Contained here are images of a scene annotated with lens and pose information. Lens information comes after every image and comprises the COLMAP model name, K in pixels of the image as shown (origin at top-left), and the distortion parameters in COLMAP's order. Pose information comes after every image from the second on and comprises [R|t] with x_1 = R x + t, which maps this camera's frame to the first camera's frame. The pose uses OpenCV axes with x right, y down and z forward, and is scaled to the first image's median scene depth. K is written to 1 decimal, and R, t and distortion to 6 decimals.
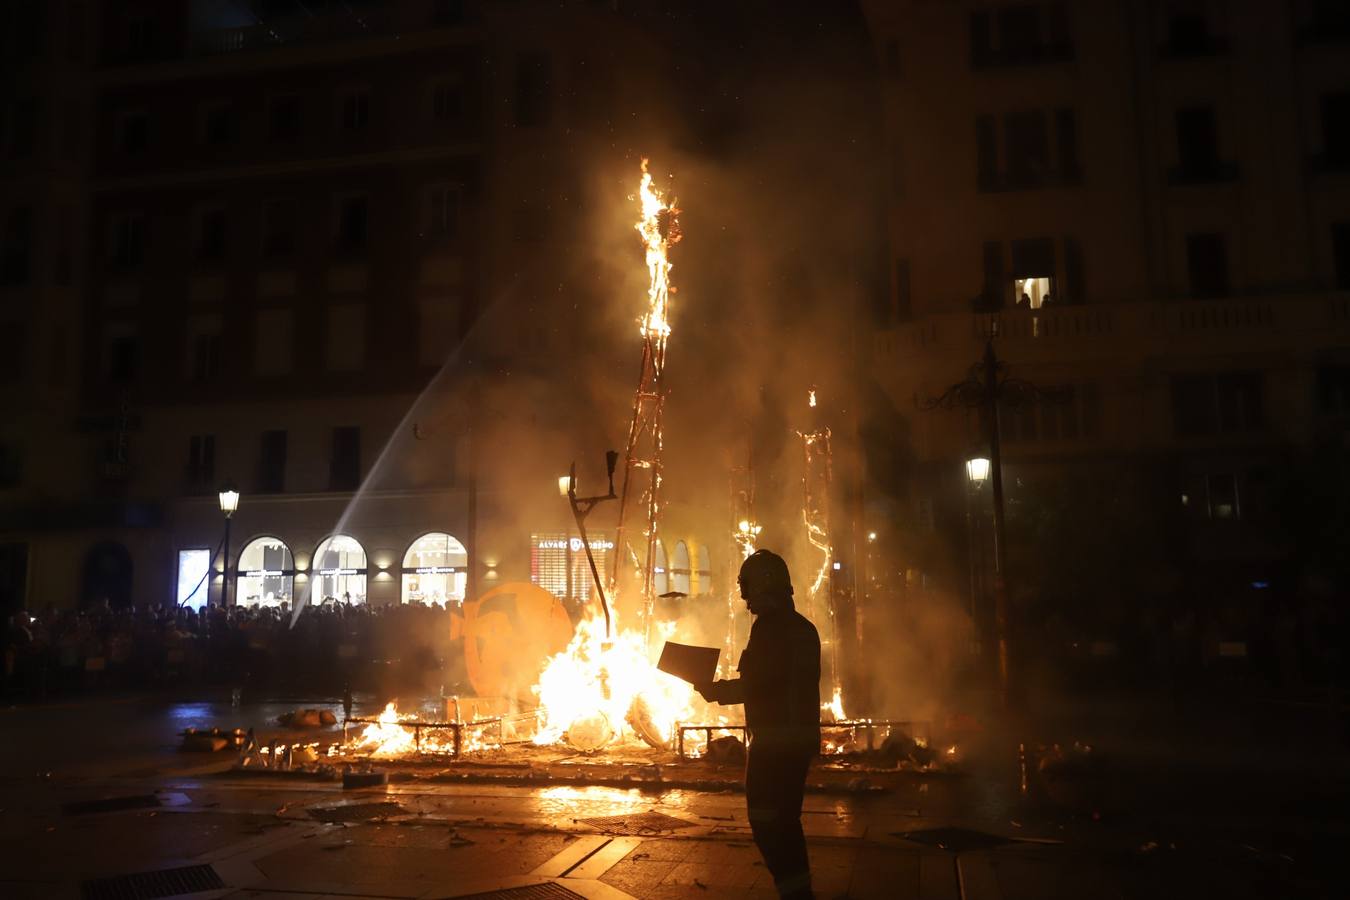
lens RADIAL K [[1046.2, 0, 672.8], [0, 1046.2, 462.4], [0, 0, 1]] dist [-0.027522, 0.070843]
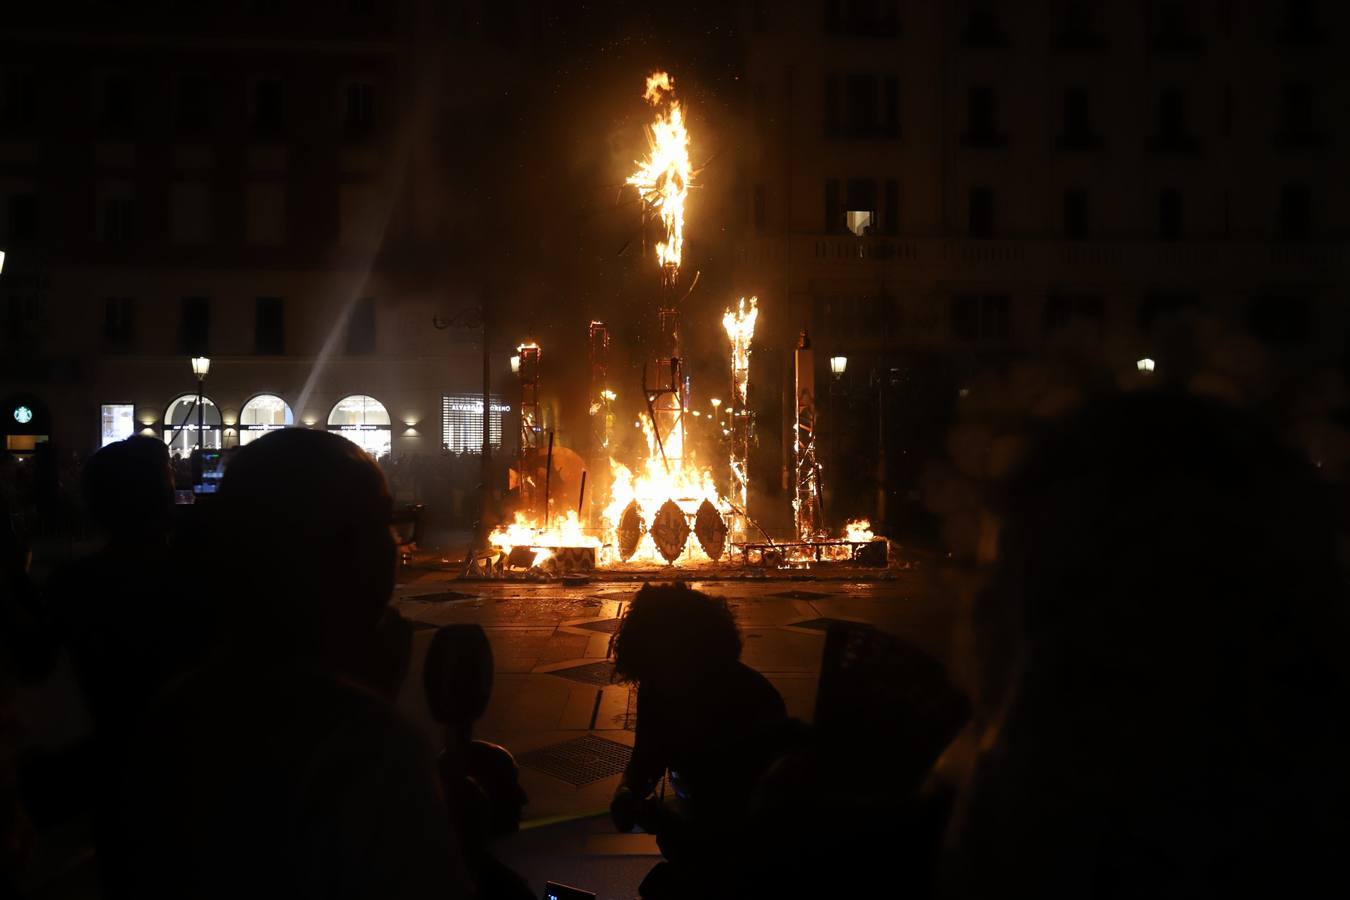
lens RADIAL K [[975.4, 0, 673.9], [0, 975.4, 455.8], [0, 0, 1]] dist [-0.031815, 0.048757]
pose [[0.967944, 0.011355, 0.250908, -0.158176], [-0.045681, 0.990275, 0.131410, -0.022911], [-0.246976, -0.138660, 0.959050, -0.120990]]
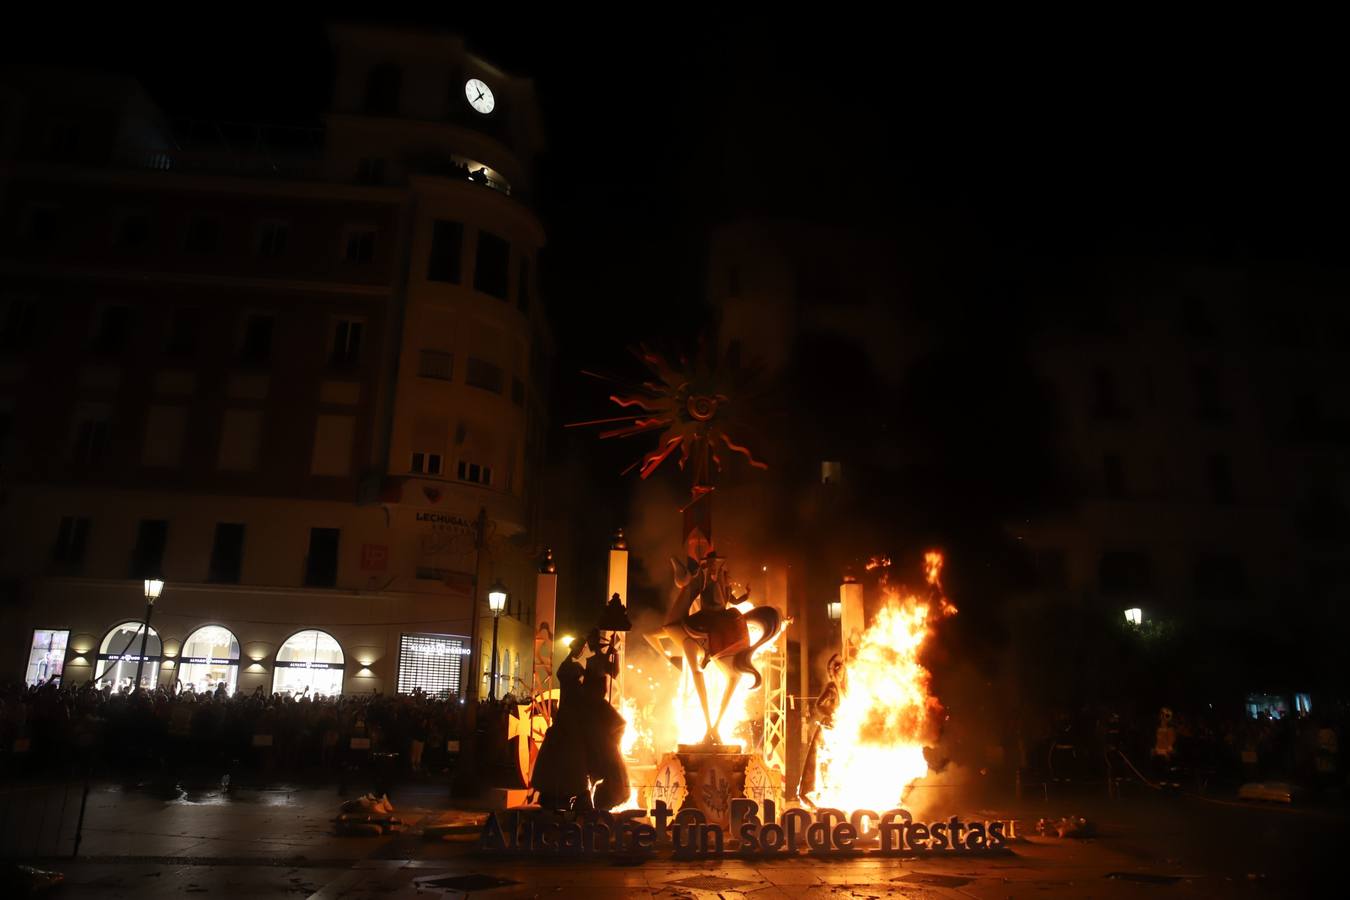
lens RADIAL K [[929.8, 0, 667.2], [0, 929.8, 441.6], [0, 0, 1]] dist [-0.119594, 0.079259]
pose [[0.943620, 0.119485, 0.308715, -0.194147], [-0.073295, 0.984852, -0.157143, -0.003135], [-0.322815, 0.125656, 0.938084, -0.021463]]
